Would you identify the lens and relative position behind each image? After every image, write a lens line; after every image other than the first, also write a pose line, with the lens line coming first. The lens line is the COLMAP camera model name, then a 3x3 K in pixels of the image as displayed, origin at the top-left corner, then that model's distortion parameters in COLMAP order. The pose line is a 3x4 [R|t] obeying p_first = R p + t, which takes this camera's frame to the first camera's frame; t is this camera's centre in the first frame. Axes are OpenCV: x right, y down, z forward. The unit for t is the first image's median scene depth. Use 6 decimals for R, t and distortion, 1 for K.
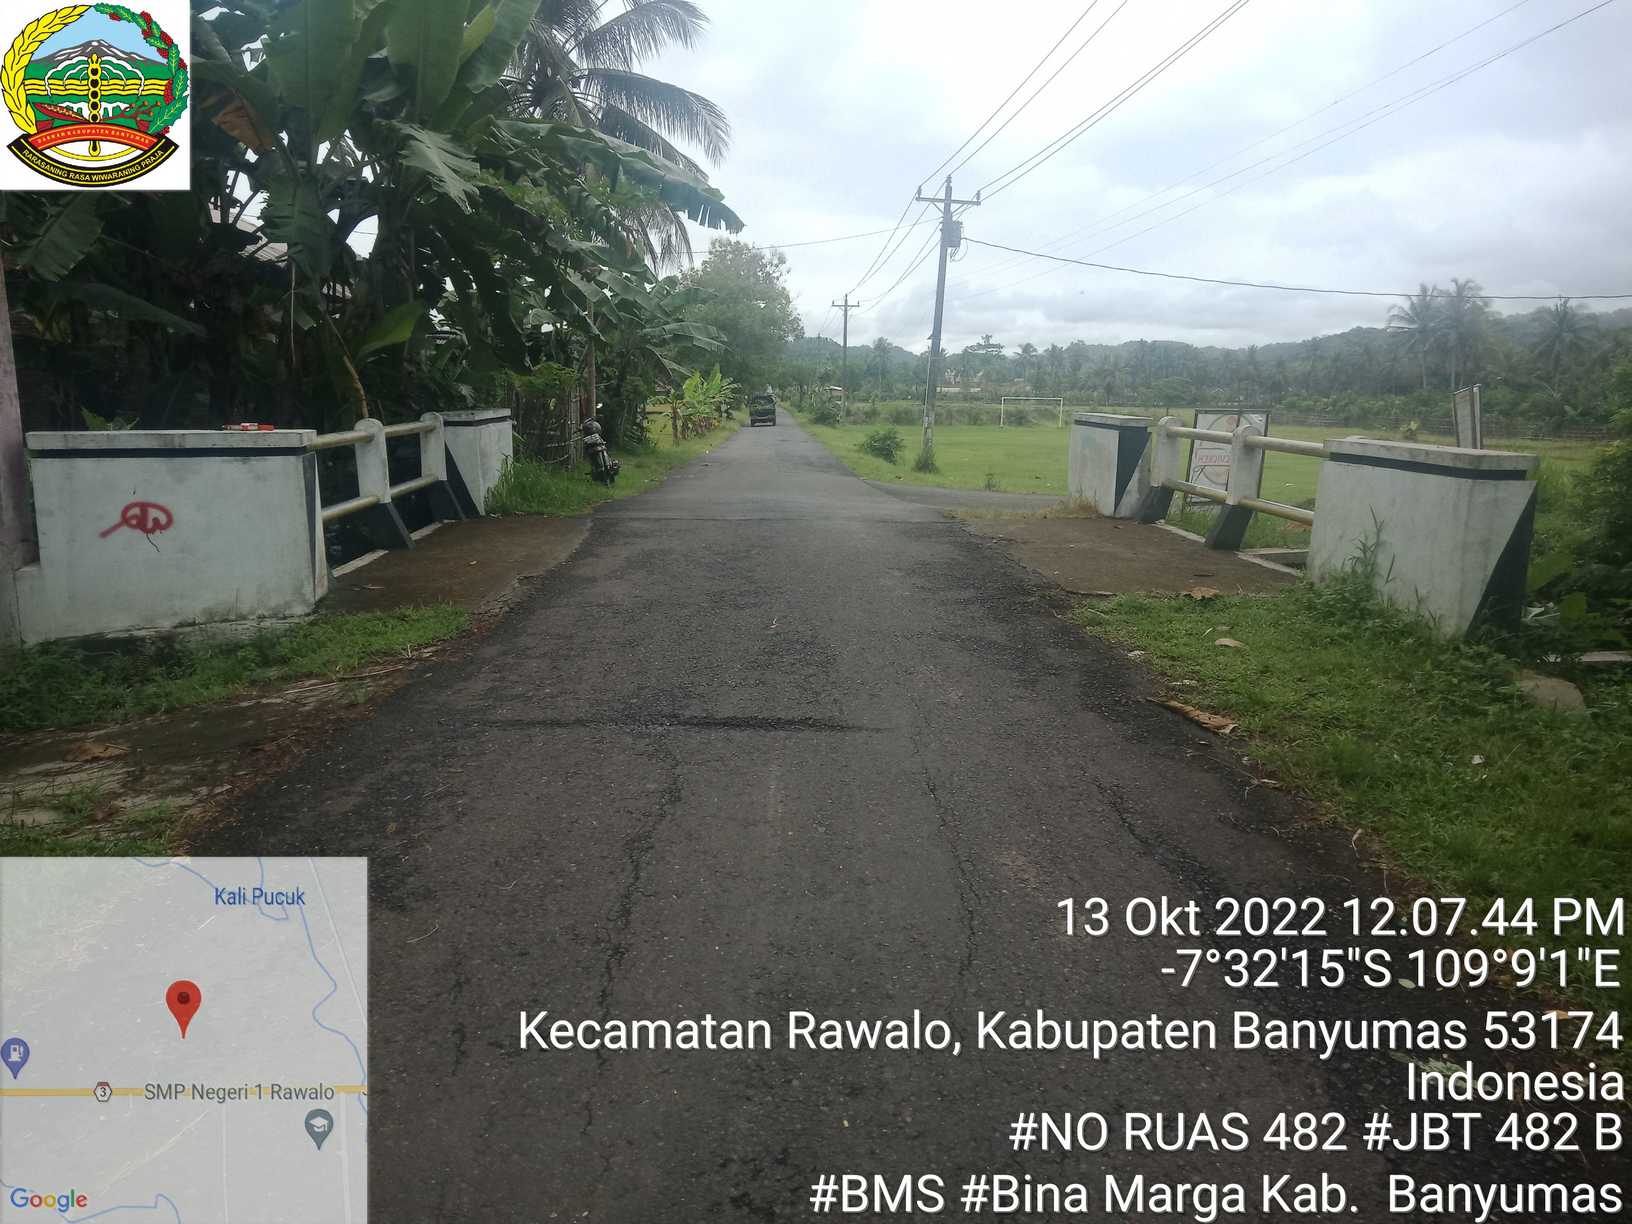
lens RADIAL K [[1212.8, 0, 816.0], [0, 1212.8, 612.0], [0, 0, 1]] dist [0.009145, -0.001326]
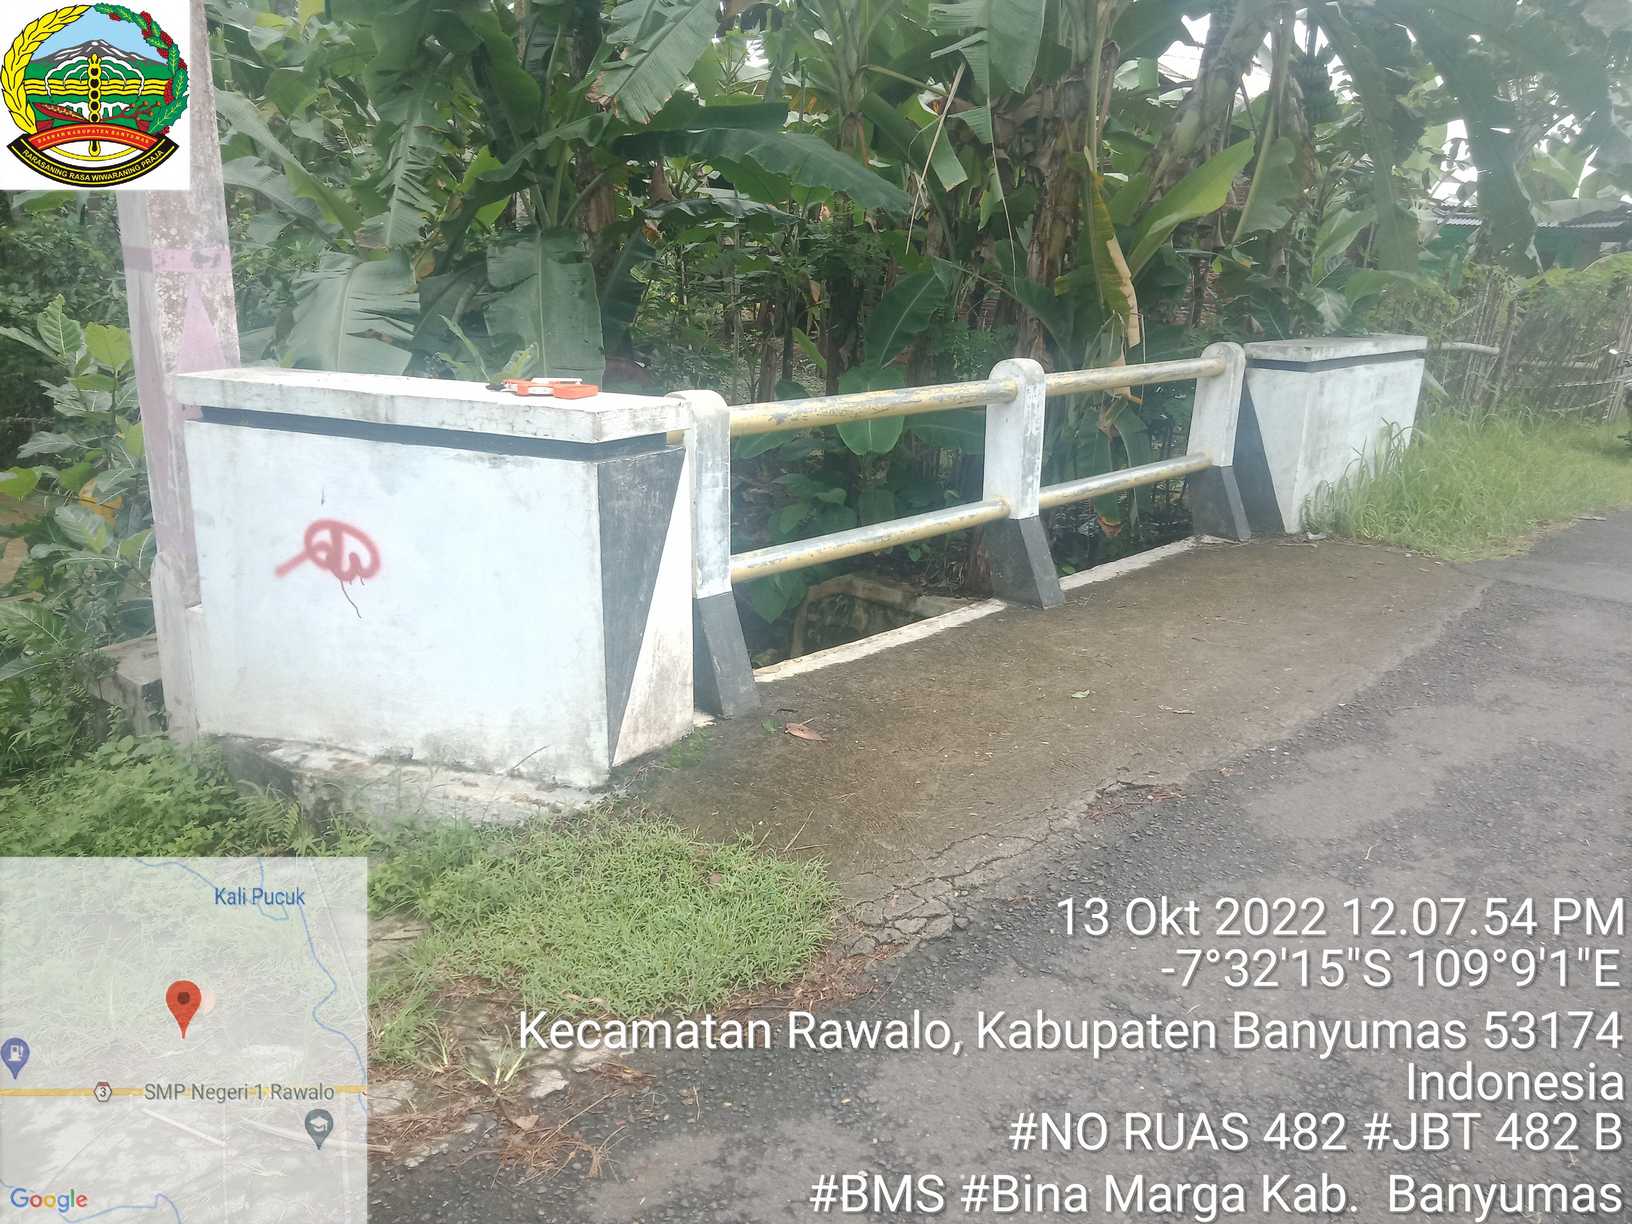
lens RADIAL K [[1212.8, 0, 816.0], [0, 1212.8, 612.0], [0, 0, 1]] dist [0.009145, -0.001326]
pose [[0.686962, 0.223954, -0.691323, -0.028390], [-0.162280, 0.974581, 0.154459, -0.095935], [0.708342, 0.006080, 0.705843, 0.453016]]
